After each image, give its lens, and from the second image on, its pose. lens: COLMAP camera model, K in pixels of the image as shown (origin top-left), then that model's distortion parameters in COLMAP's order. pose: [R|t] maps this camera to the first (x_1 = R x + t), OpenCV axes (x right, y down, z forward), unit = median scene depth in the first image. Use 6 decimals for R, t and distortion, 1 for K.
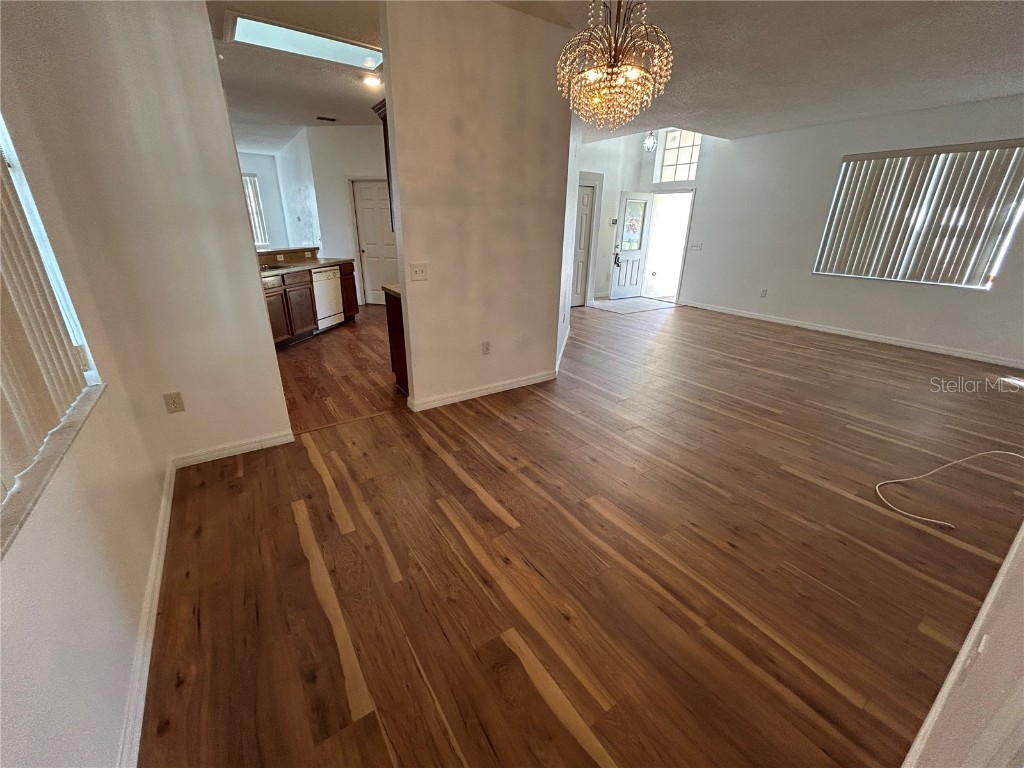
lens RADIAL K [[414.6, 0, 512.0], [0, 414.6, 384.0], [0, 0, 1]] dist [0.004066, 0.001127]
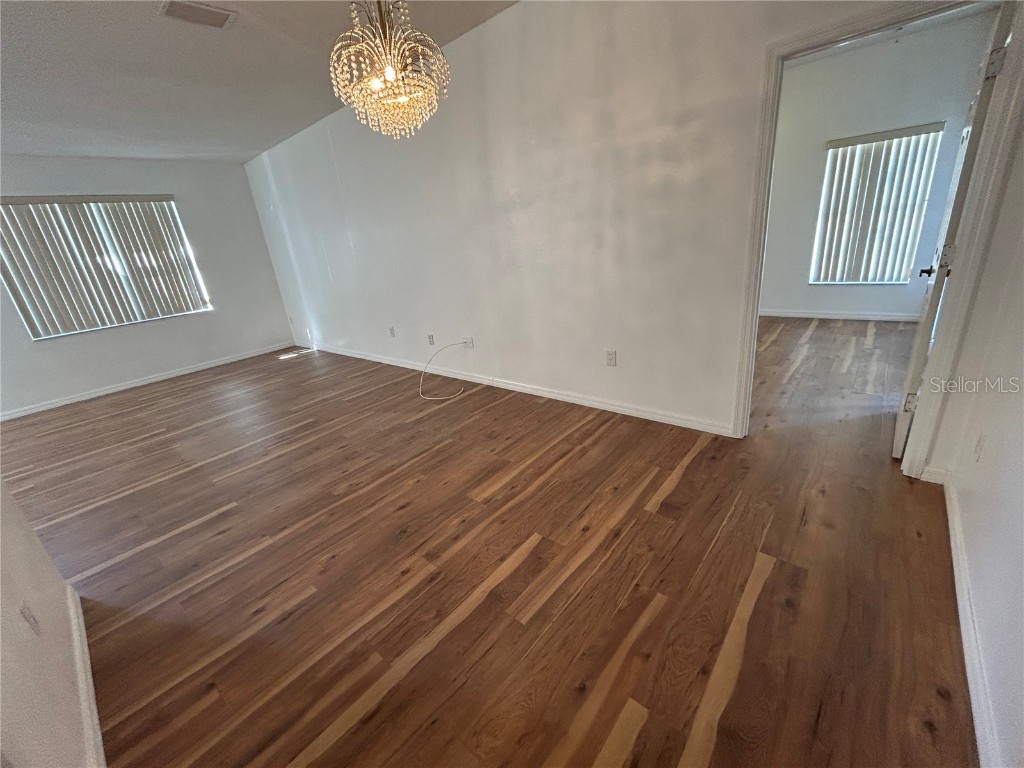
lens RADIAL K [[414.6, 0, 512.0], [0, 414.6, 384.0], [0, 0, 1]] dist [0.004066, 0.001127]
pose [[-0.255915, -0.325048, 0.910413, -0.568769], [0.446525, 0.795539, 0.409552, -0.276349], [-0.857393, 0.511332, -0.058449, 0.717870]]
